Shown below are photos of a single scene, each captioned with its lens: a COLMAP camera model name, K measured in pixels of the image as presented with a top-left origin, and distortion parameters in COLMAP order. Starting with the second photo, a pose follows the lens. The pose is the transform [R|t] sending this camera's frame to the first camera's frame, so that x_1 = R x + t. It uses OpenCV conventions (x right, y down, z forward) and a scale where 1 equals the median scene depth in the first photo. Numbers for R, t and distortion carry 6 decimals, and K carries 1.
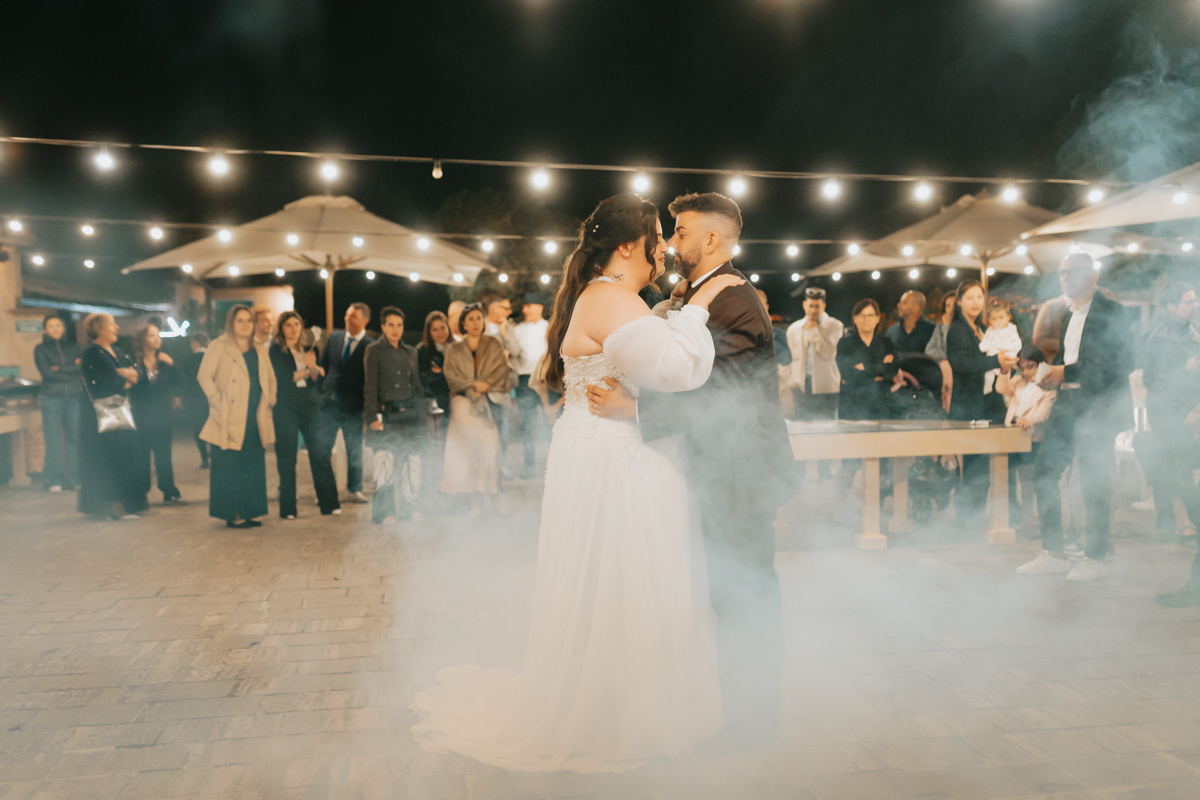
lens RADIAL K [[1211.4, 0, 485.2], [0, 1211.4, 417.9], [0, 0, 1]] dist [-0.007109, 0.000000]
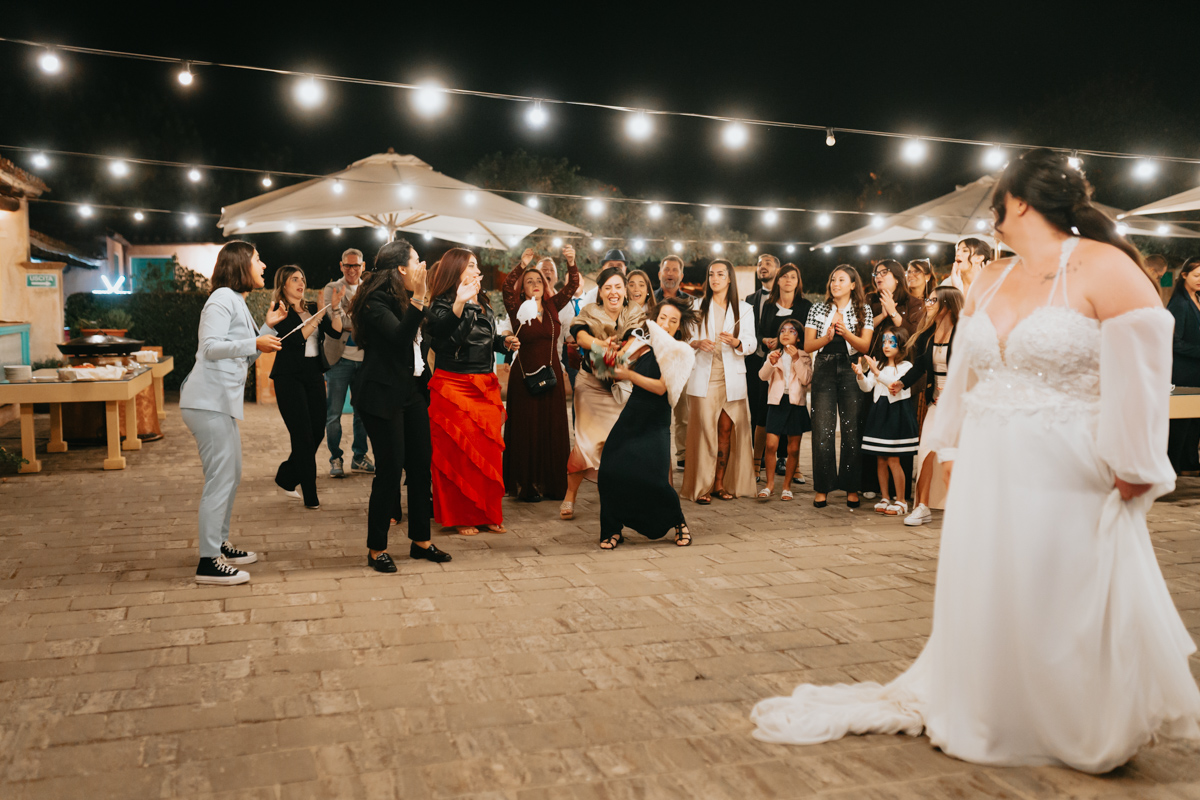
lens RADIAL K [[1211.4, 0, 586.5], [0, 1211.4, 409.2], [0, 0, 1]] dist [-0.007109, 0.000000]
pose [[0.988459, 0.005076, 0.151406, -0.105627], [-0.008323, 0.999749, 0.020822, 0.001676], [-0.151262, -0.021842, 0.988252, 0.002199]]
